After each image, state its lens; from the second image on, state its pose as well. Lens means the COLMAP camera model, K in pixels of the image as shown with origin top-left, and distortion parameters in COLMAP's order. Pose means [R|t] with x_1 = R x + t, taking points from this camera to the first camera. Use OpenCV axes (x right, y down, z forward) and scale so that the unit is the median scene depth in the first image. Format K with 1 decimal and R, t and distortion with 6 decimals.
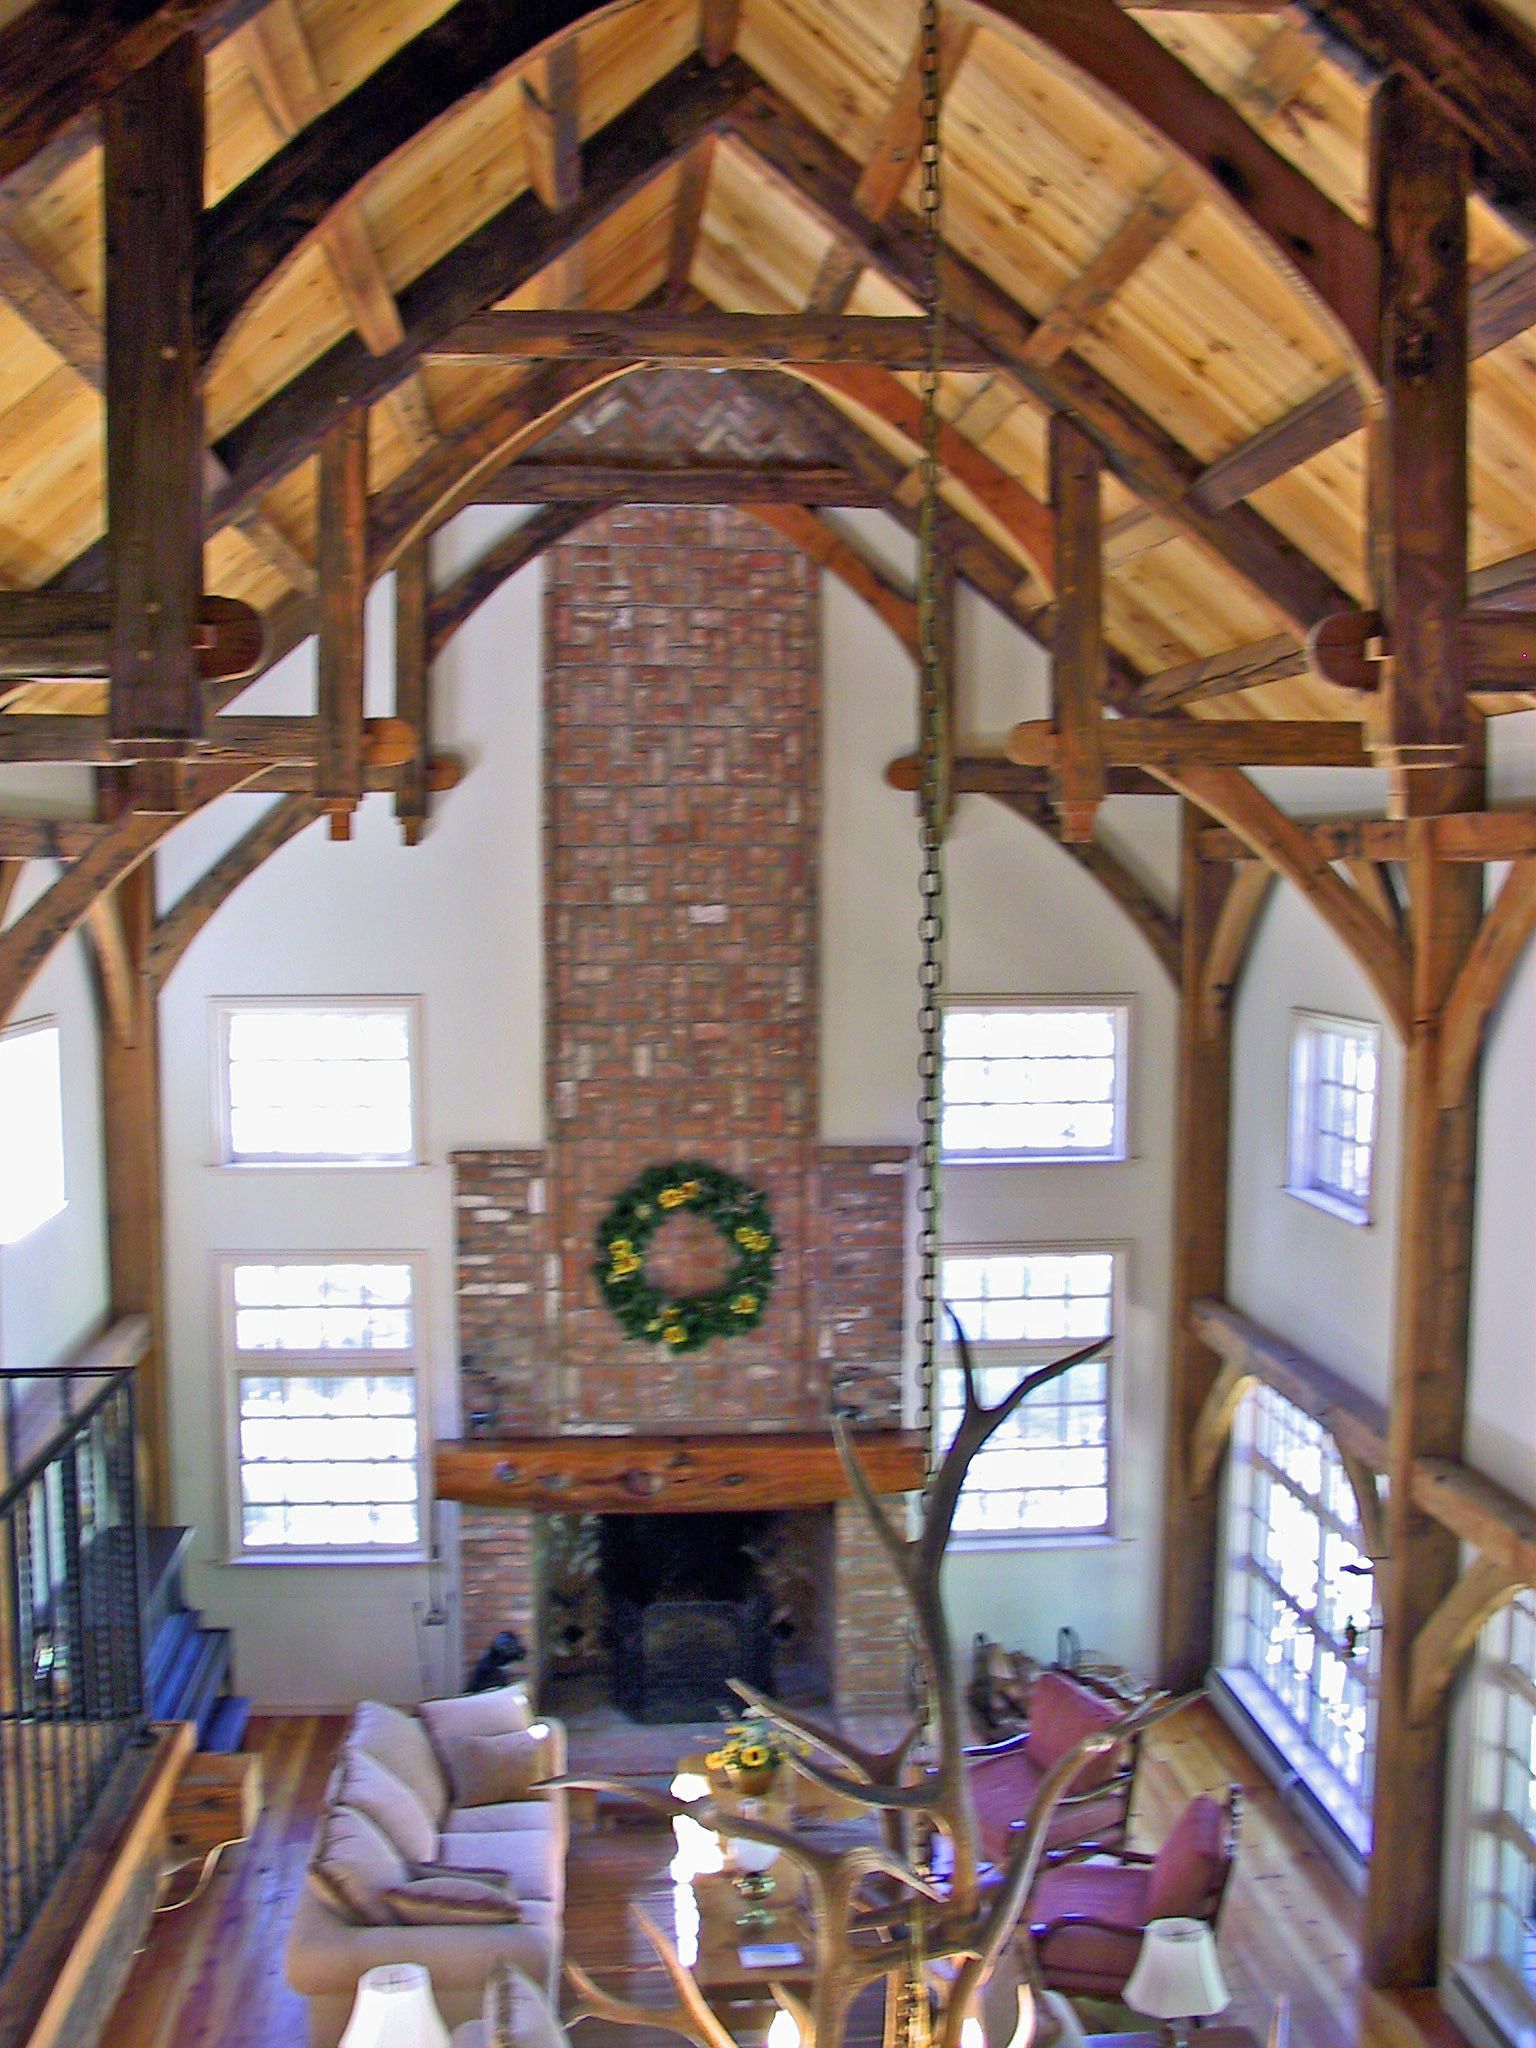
lens RADIAL K [[2047.9, 0, 768.0], [0, 2047.9, 1024.0], [0, 0, 1]] dist [-0.176757, 0.198255]
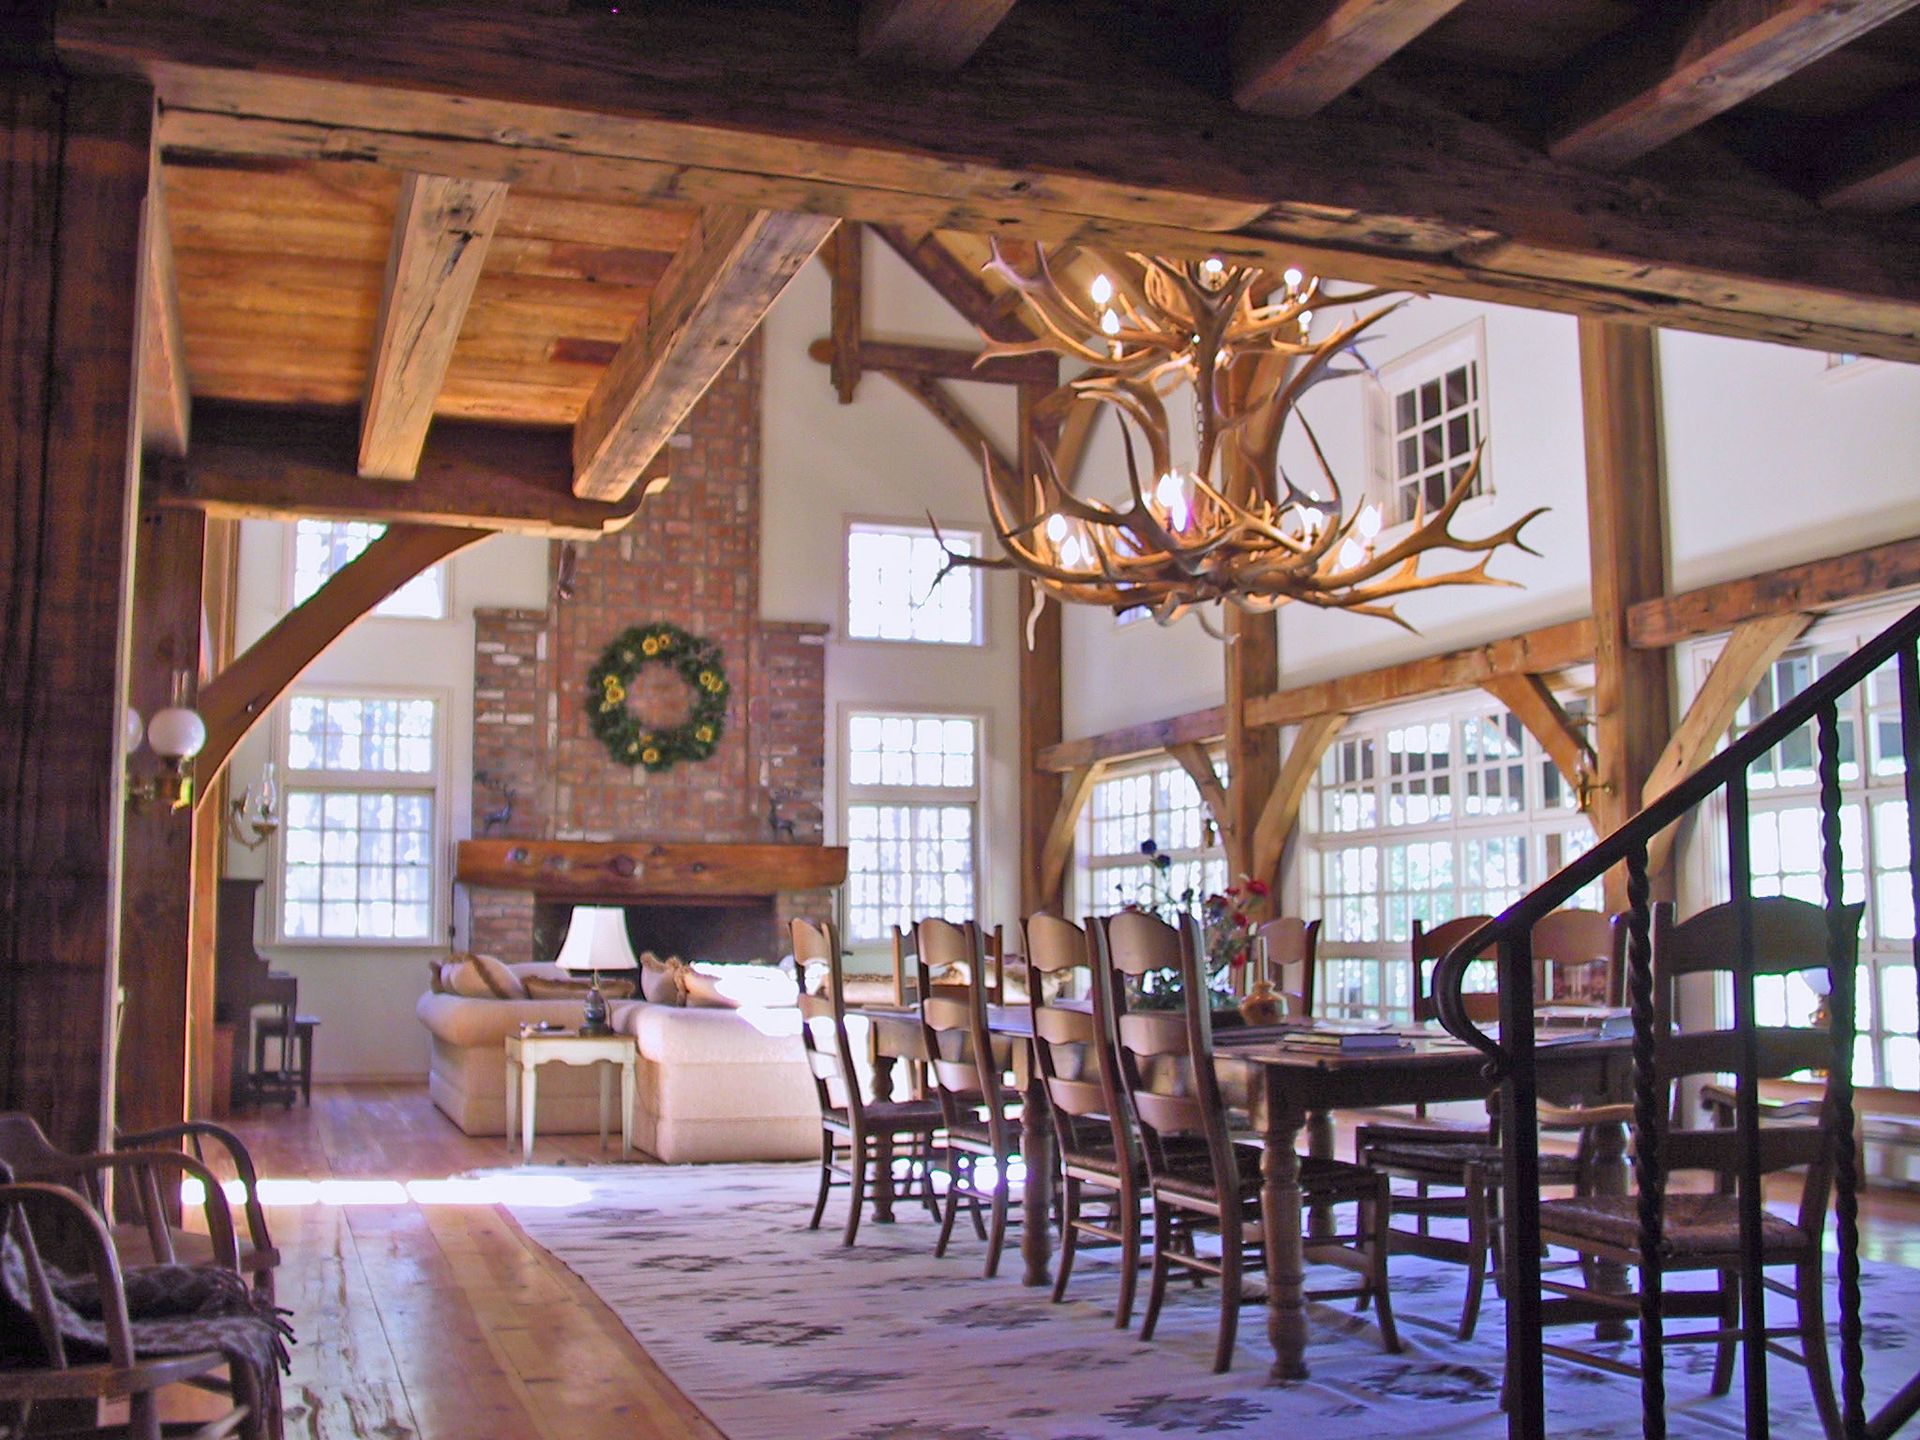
lens RADIAL K [[1919.9, 0, 960.0], [0, 1919.9, 720.0], [0, 0, 1]] dist [-0.176757, 0.198255]
pose [[0.963248, 0.025161, 0.267434, -0.177436], [0.025884, 0.982276, -0.185645, 0.353688], [-0.267365, 0.185745, 0.945524, -0.176497]]
